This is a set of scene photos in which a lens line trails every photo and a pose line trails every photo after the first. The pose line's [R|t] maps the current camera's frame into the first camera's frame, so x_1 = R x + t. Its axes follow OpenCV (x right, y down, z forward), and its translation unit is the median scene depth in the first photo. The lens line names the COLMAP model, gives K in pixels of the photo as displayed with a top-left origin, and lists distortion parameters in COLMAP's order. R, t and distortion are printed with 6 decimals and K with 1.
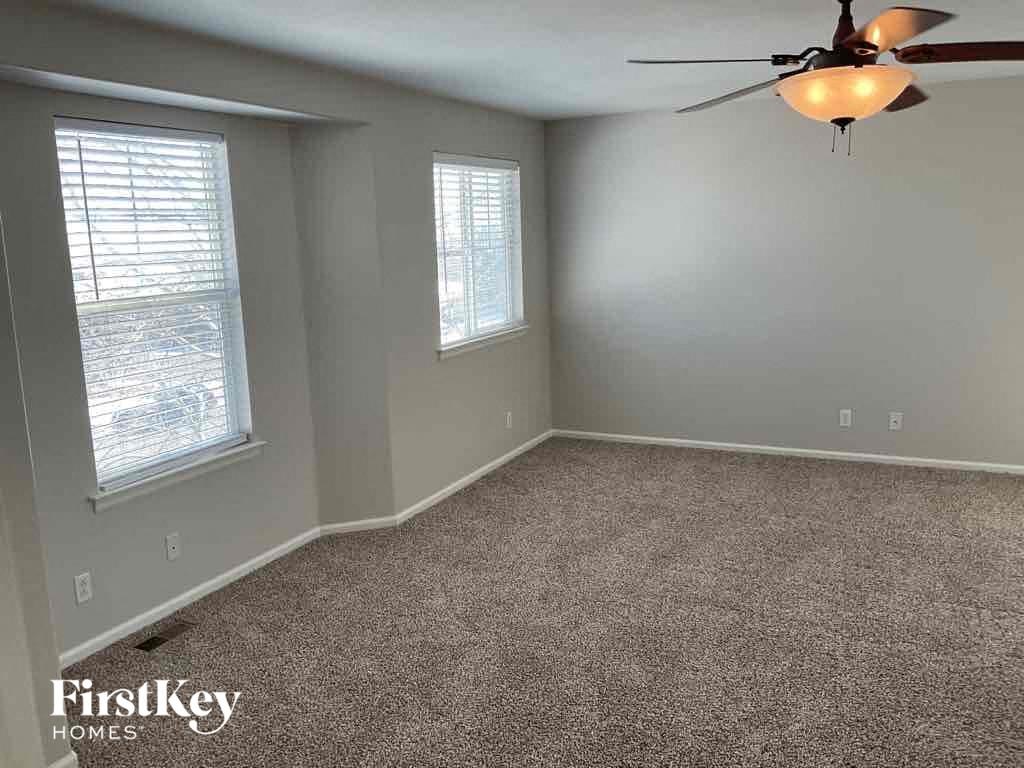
lens RADIAL K [[863.7, 0, 516.6], [0, 863.7, 388.6], [0, 0, 1]] dist [0.015277, -0.036442]
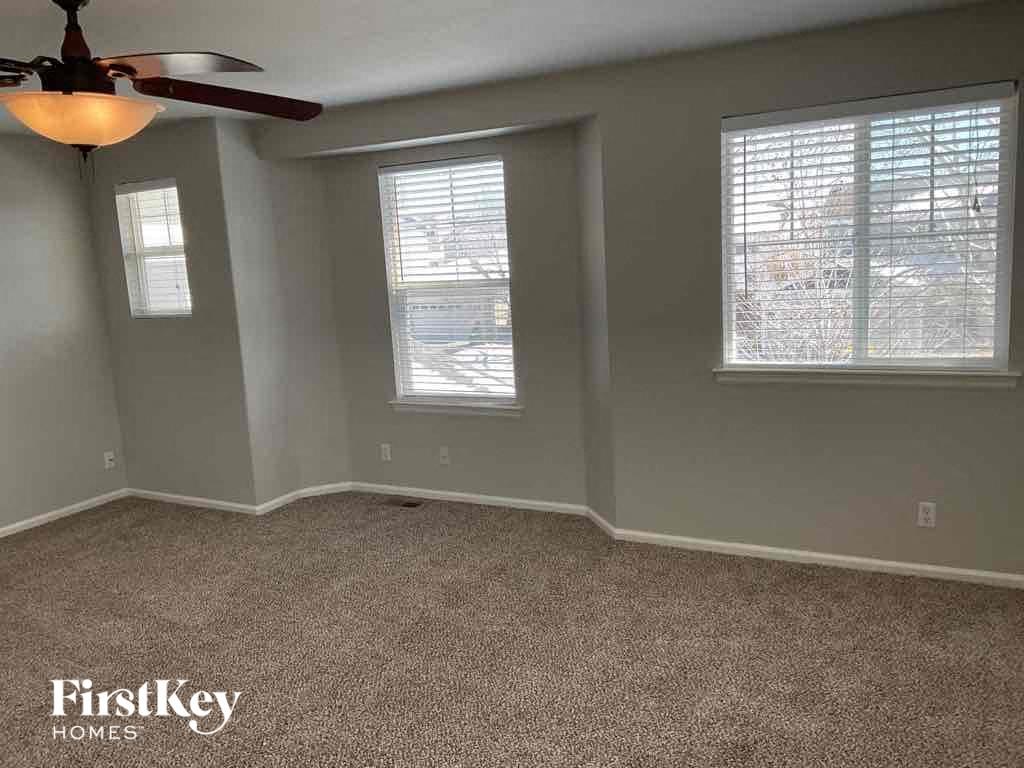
lens RADIAL K [[863.7, 0, 509.2], [0, 863.7, 385.0], [0, 0, 1]] dist [0.015277, -0.036442]
pose [[-0.064531, 0.199130, -0.977846, 0.717597], [-0.115760, 0.971779, 0.205534, -0.175865], [0.991179, 0.126459, -0.039659, 0.856838]]
